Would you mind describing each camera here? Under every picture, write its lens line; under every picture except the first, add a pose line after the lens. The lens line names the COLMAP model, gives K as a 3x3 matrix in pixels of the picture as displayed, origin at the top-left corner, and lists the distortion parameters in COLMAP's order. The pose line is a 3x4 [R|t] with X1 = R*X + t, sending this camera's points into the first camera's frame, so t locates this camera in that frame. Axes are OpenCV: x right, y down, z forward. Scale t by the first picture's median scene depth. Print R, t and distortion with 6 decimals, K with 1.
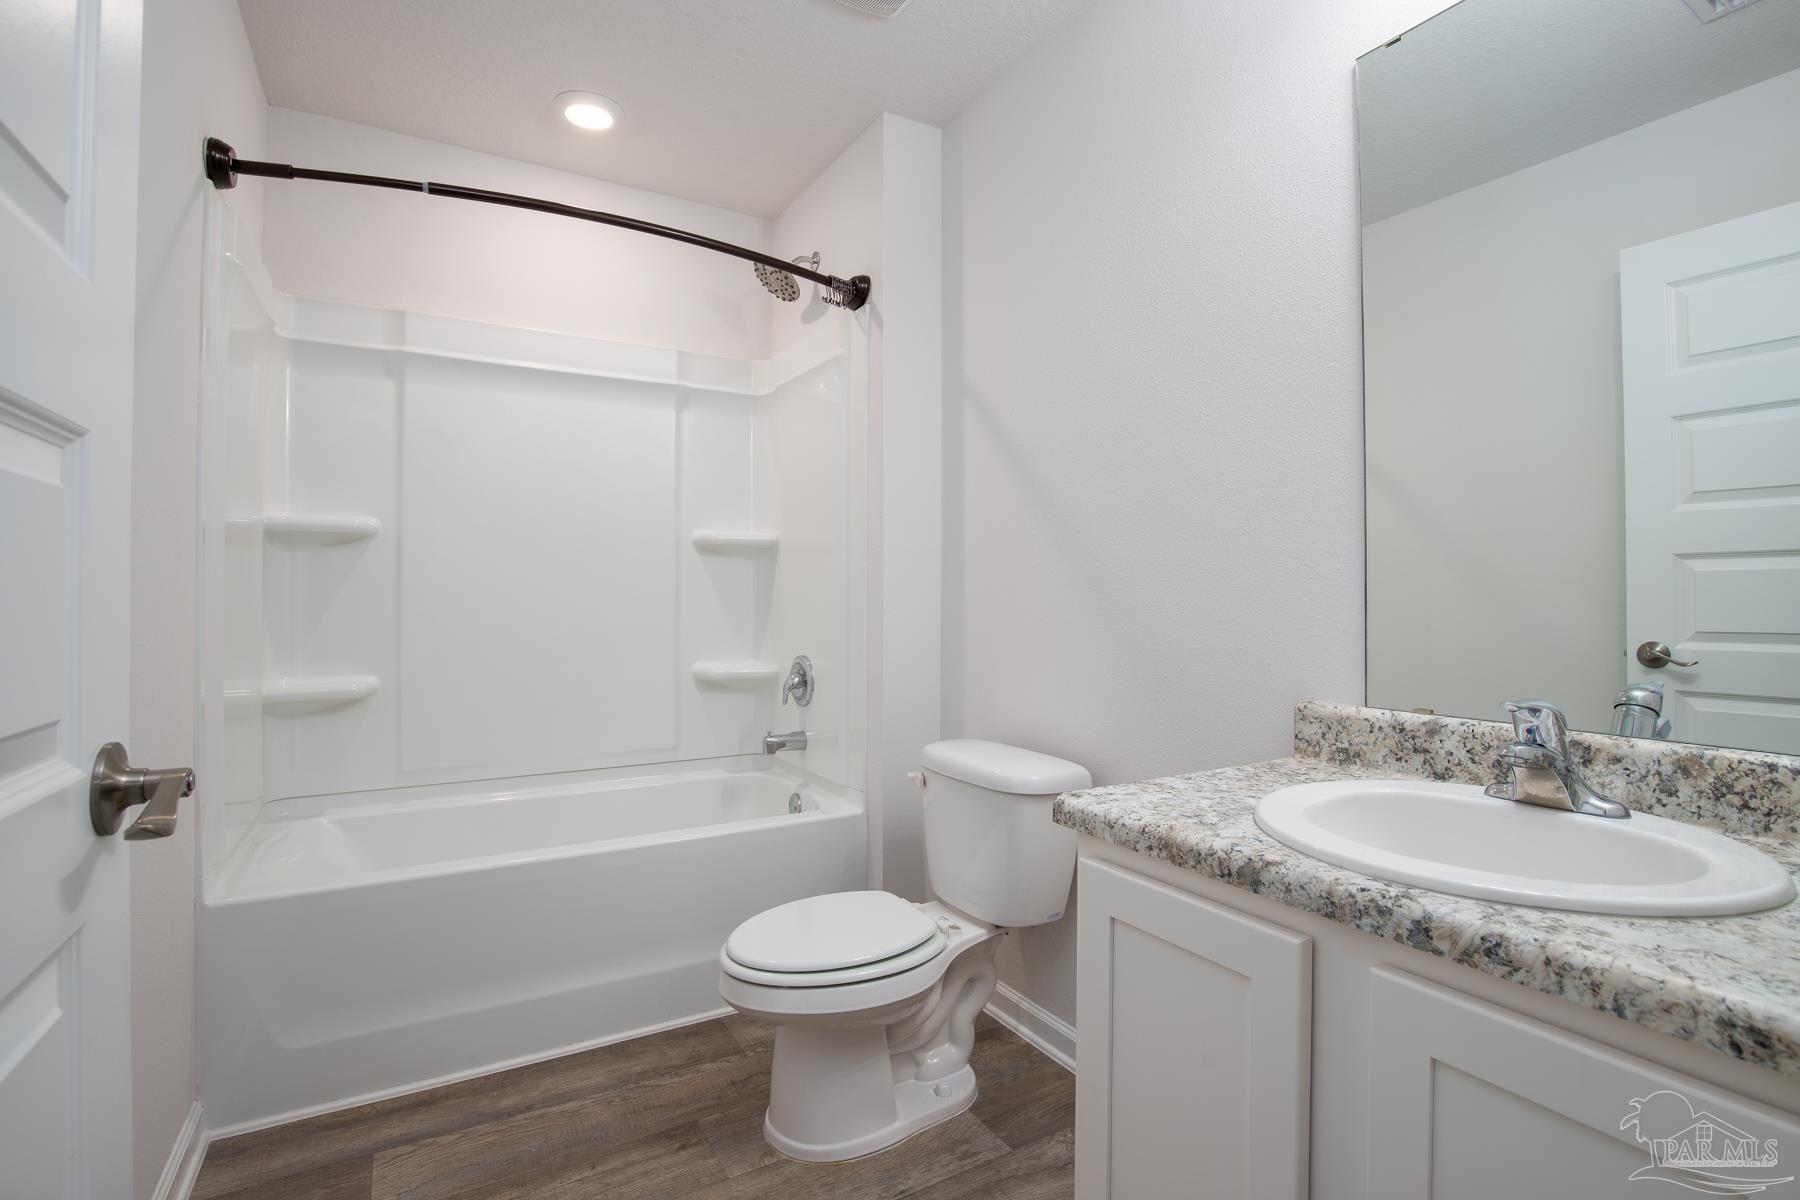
lens RADIAL K [[831.5, 0, 898.9], [0, 831.5, 597.2], [0, 0, 1]] dist [-0.001559, 0.000906]
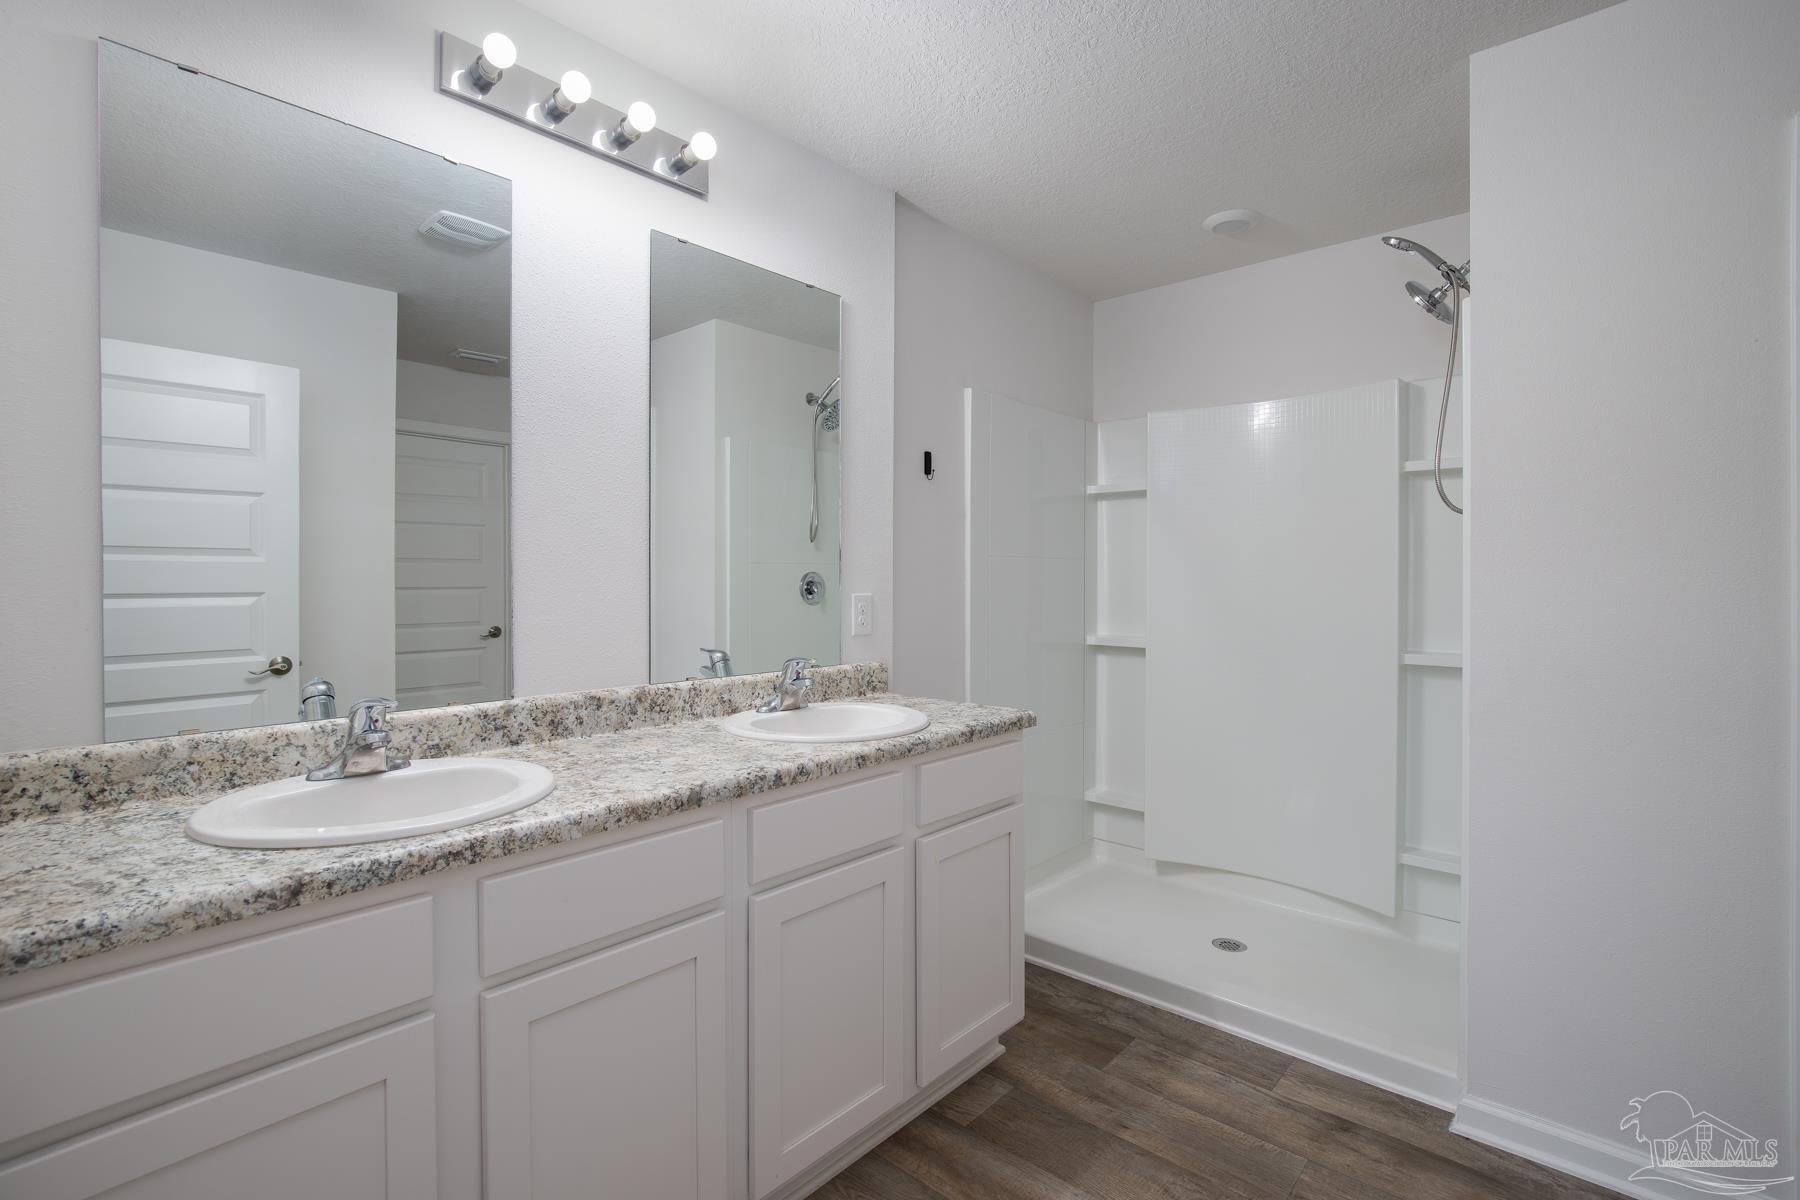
lens RADIAL K [[831.5, 0, 901.2], [0, 831.5, 592.6], [0, 0, 1]] dist [-0.001559, 0.000906]
pose [[-0.309538, -0.011232, 0.950821, -0.884550], [0.000861, 0.999927, 0.012092, -0.051336], [-0.950887, 0.004562, -0.309506, 0.843776]]
